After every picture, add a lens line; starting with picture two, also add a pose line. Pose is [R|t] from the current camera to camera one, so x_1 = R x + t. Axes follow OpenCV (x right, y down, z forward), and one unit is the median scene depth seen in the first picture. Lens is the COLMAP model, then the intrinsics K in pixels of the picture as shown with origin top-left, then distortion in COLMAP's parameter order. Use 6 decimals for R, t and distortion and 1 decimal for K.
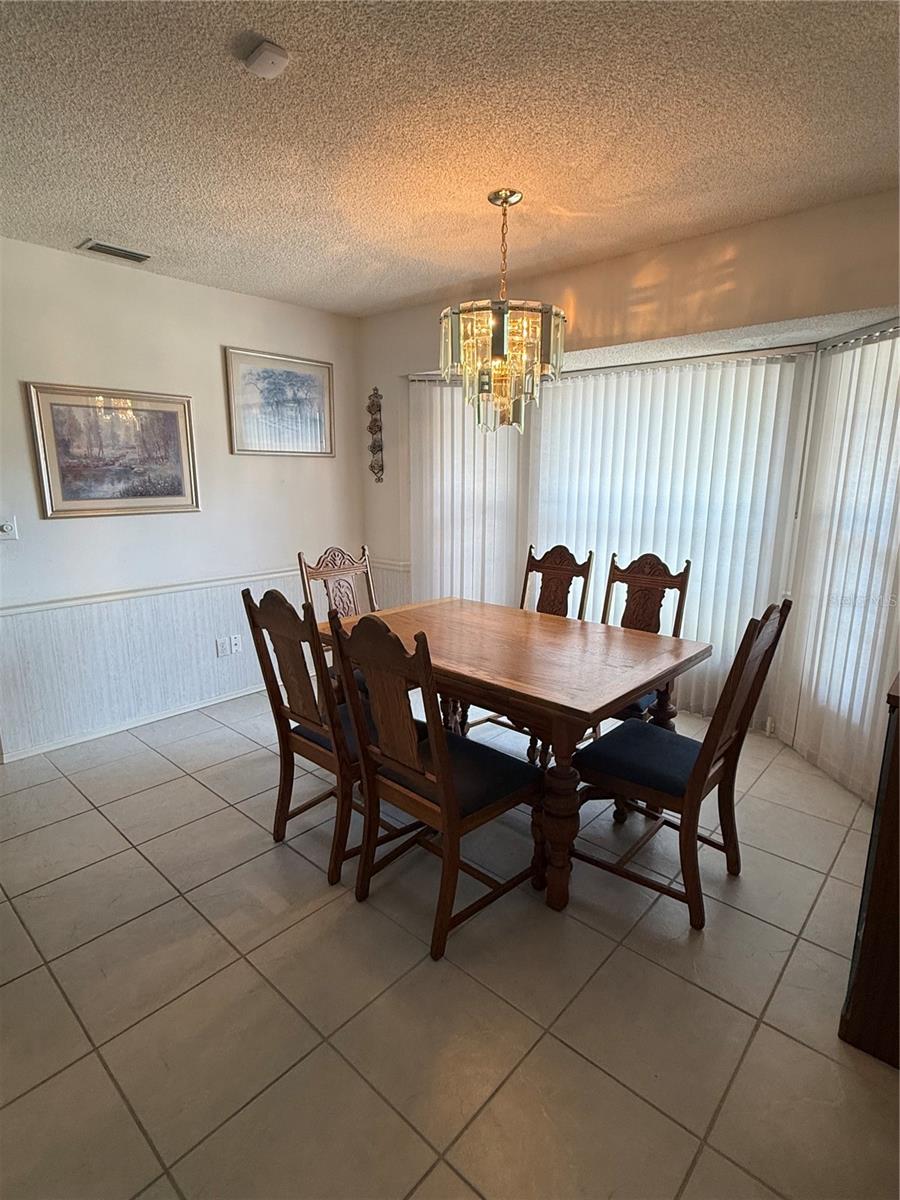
lens RADIAL K [[611.1, 0, 452.0], [0, 611.1, 602.2], [0, 0, 1]] dist [-0.001489, -0.000052]
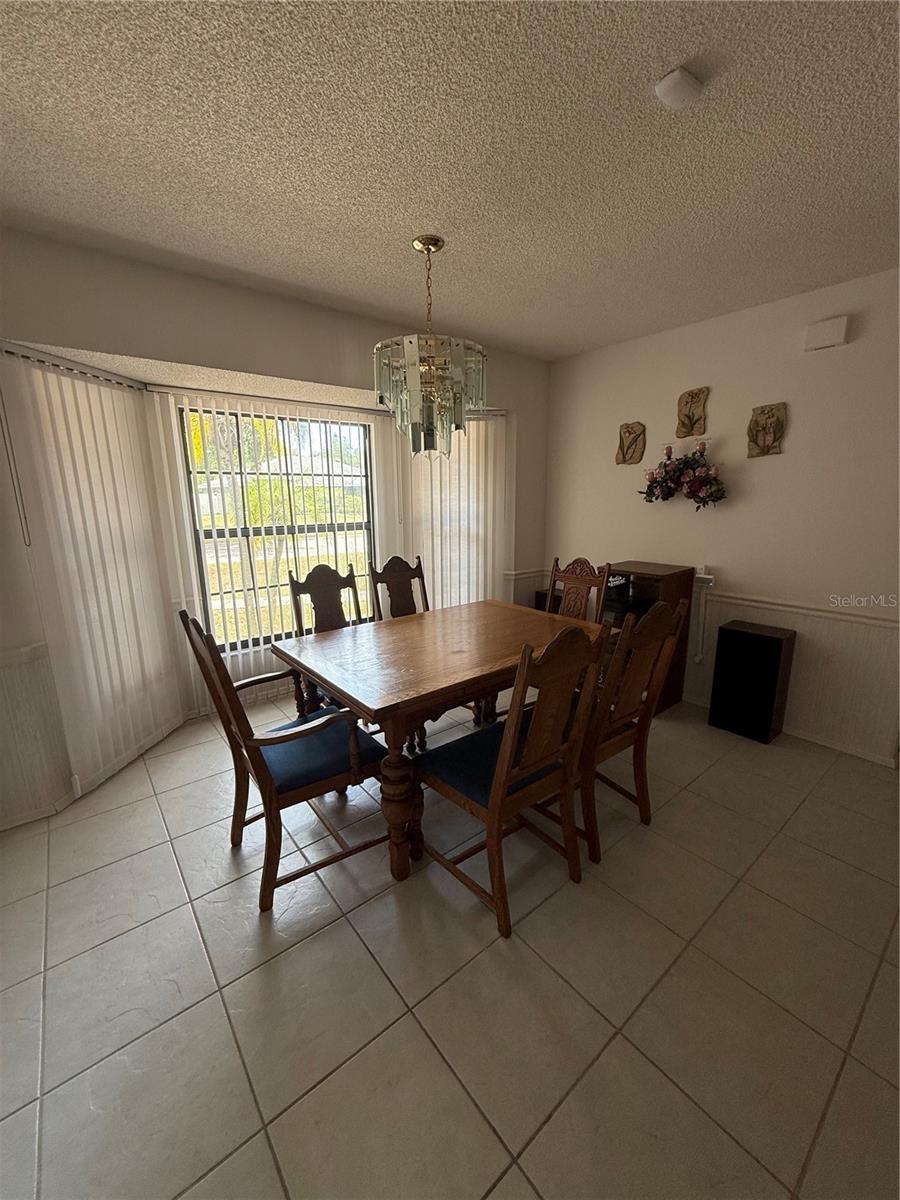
lens RADIAL K [[477.3, 0, 452.5], [0, 477.3, 598.8], [0, 0, 1]] dist [-0.001940, 0.000293]
pose [[0.155054, -0.217236, 0.963726, -0.690963], [0.218085, 0.958983, 0.181079, -0.155967], [-0.963534, 0.182097, 0.196070, 0.717627]]
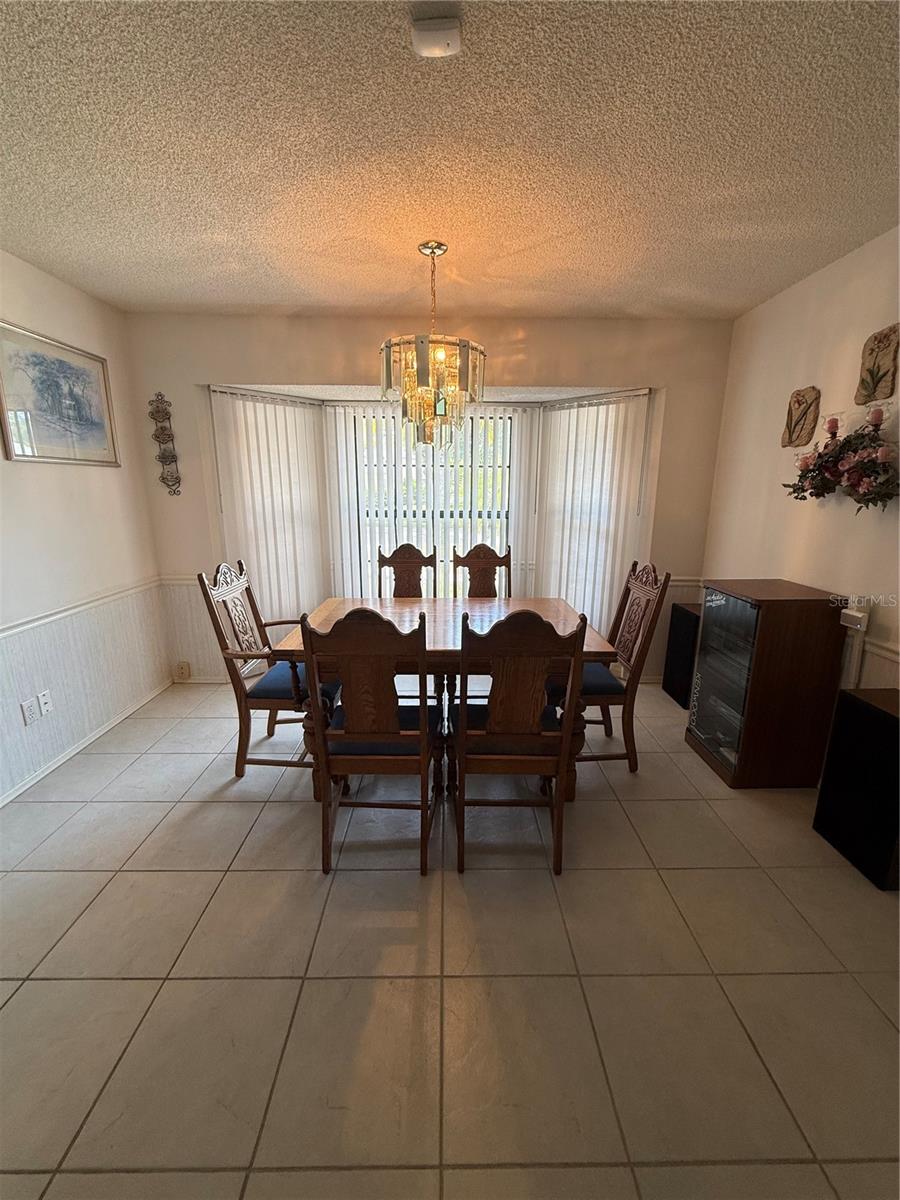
lens RADIAL K [[477.3, 0, 452.4], [0, 477.3, 598.6], [0, 0, 1]] dist [-0.001940, 0.000293]
pose [[0.734635, -0.156112, 0.660258, -0.472376], [0.141056, 0.987047, 0.076432, -0.049811], [-0.663637, 0.036984, 0.747140, 0.249456]]
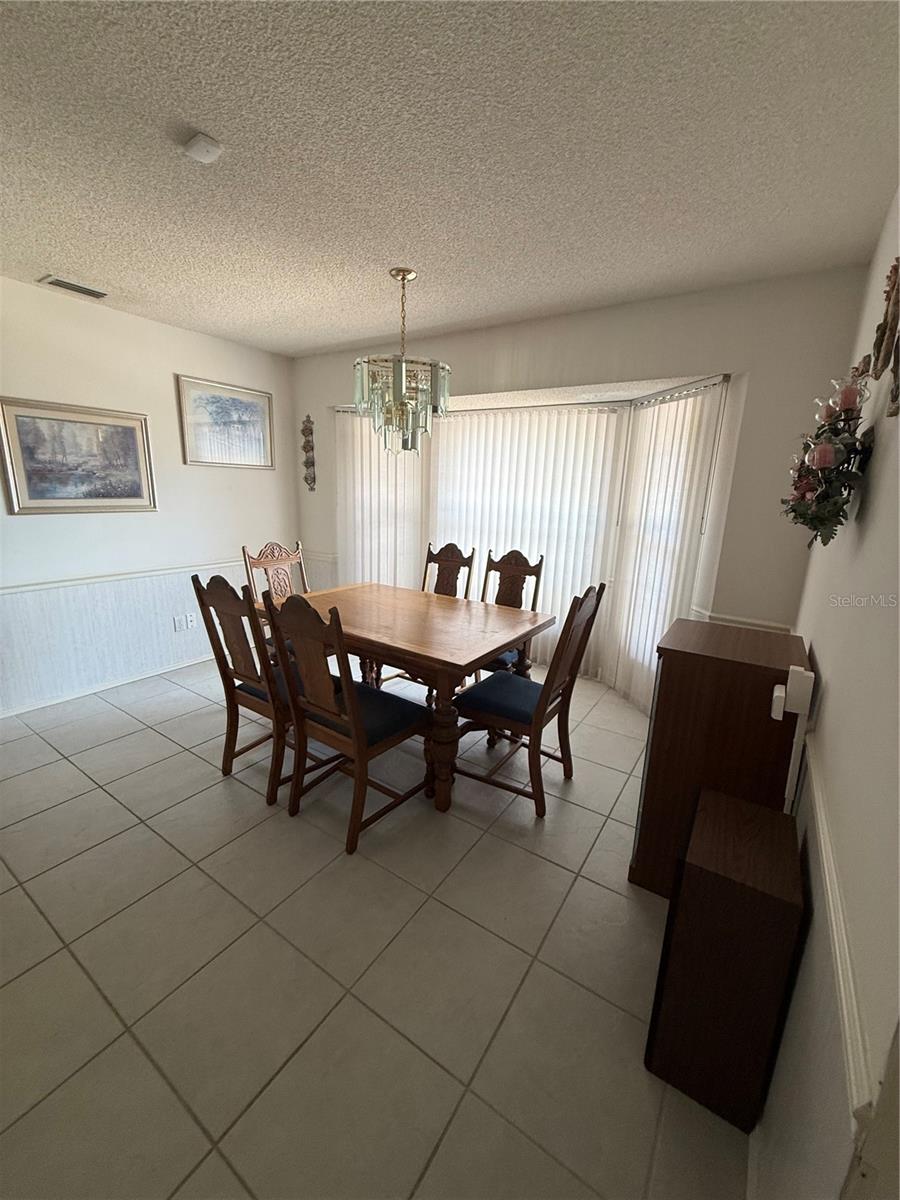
lens RADIAL K [[477.3, 0, 452.5], [0, 477.3, 598.9], [0, 0, 1]] dist [-0.001940, 0.000293]
pose [[0.988375, -0.005037, 0.151955, 0.024803], [0.001473, 0.999721, 0.023554, 0.004259], [-0.152031, -0.023056, 0.988107, -0.029750]]
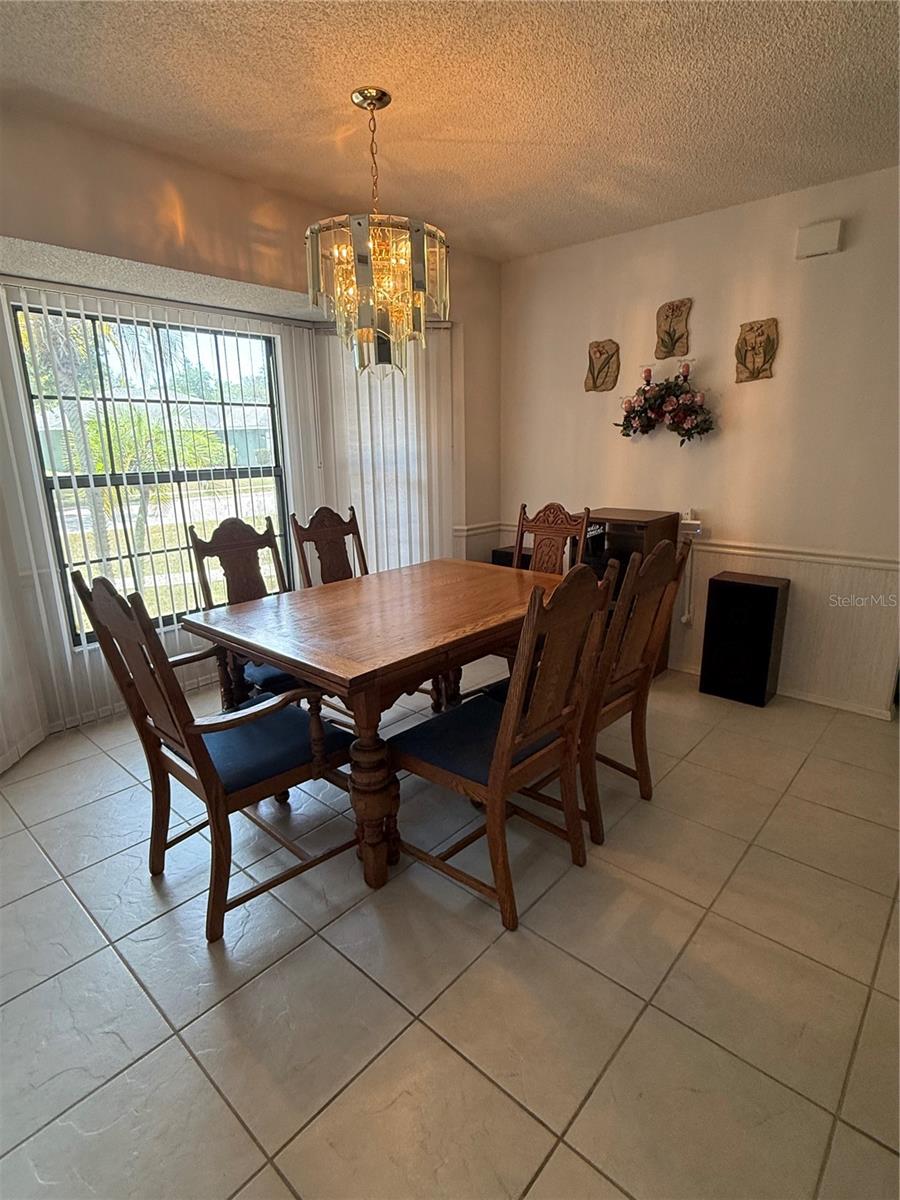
lens RADIAL K [[611.1, 0, 454.3], [0, 611.1, 600.5], [0, 0, 1]] dist [-0.001489, -0.000052]
pose [[-0.004185, -0.258682, 0.965953, -0.739953], [0.225353, 0.940870, 0.252941, -0.146973], [-0.974268, 0.218739, 0.054358, 0.787217]]
